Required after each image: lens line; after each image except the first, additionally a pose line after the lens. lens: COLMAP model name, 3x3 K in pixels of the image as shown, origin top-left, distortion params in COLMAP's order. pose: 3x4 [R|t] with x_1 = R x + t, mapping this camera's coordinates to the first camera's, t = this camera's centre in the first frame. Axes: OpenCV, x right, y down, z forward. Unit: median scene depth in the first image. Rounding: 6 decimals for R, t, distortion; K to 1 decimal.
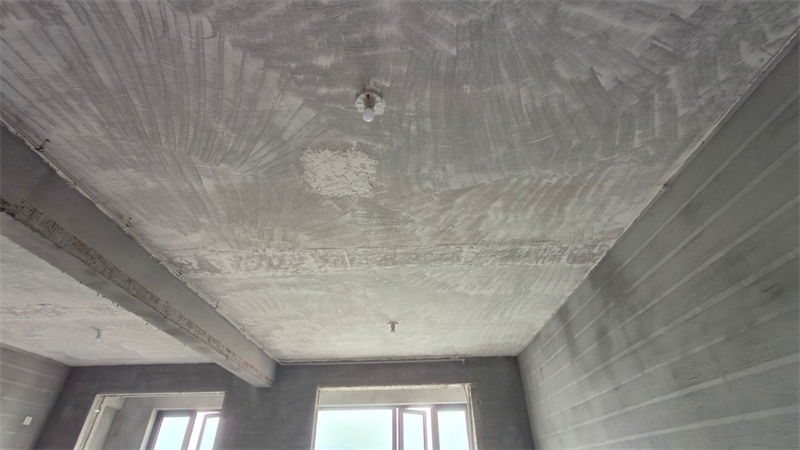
lens RADIAL K [[364.8, 0, 402.8], [0, 364.8, 216.8], [0, 0, 1]] dist [-0.001297, 0.000369]
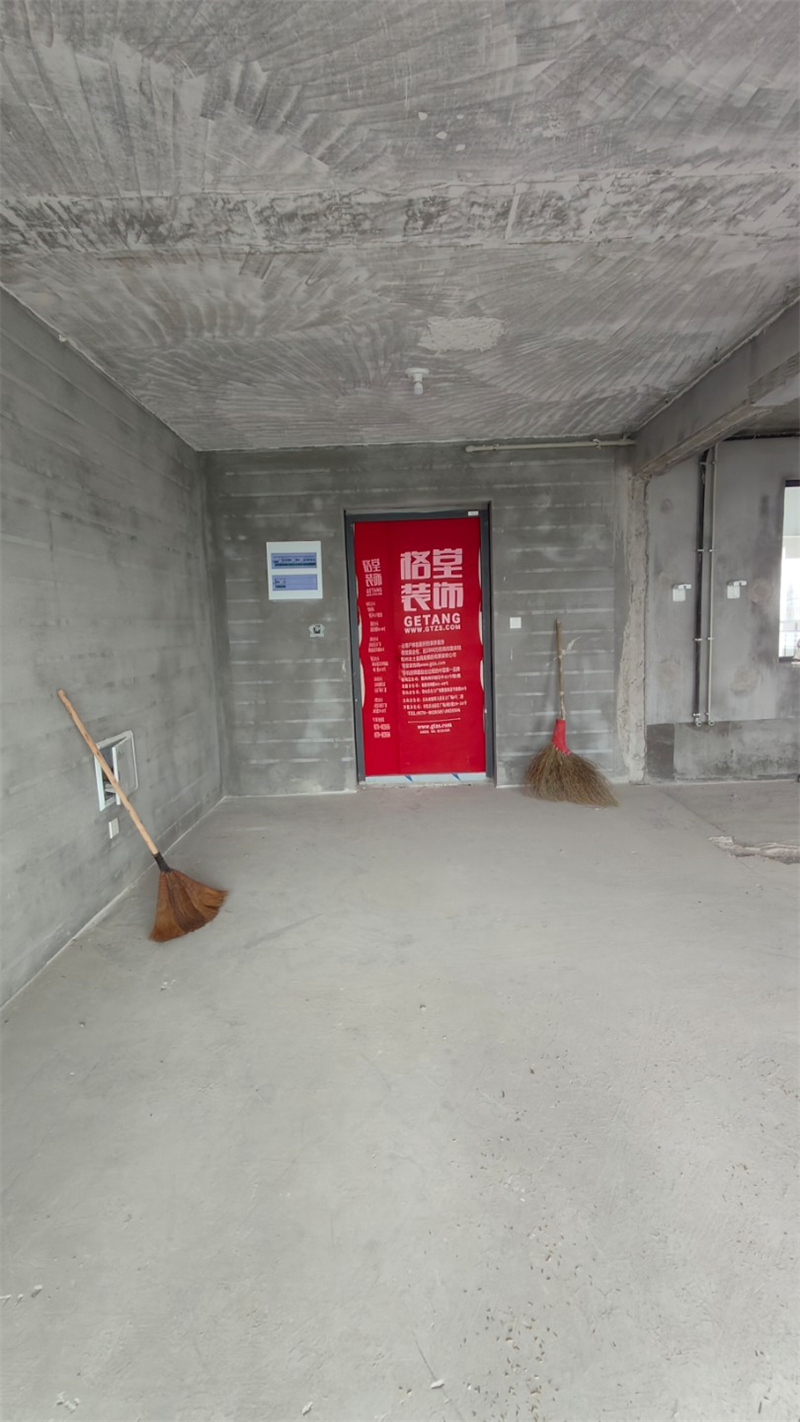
lens RADIAL K [[661.4, 0, 401.9], [0, 661.4, 713.5], [0, 0, 1]] dist [0.004941, 0.000005]
pose [[-0.998527, 0.053831, -0.006716, 0.024007], [0.050662, 0.881065, -0.470274, 1.082848], [-0.019398, -0.469922, -0.882495, 1.492998]]
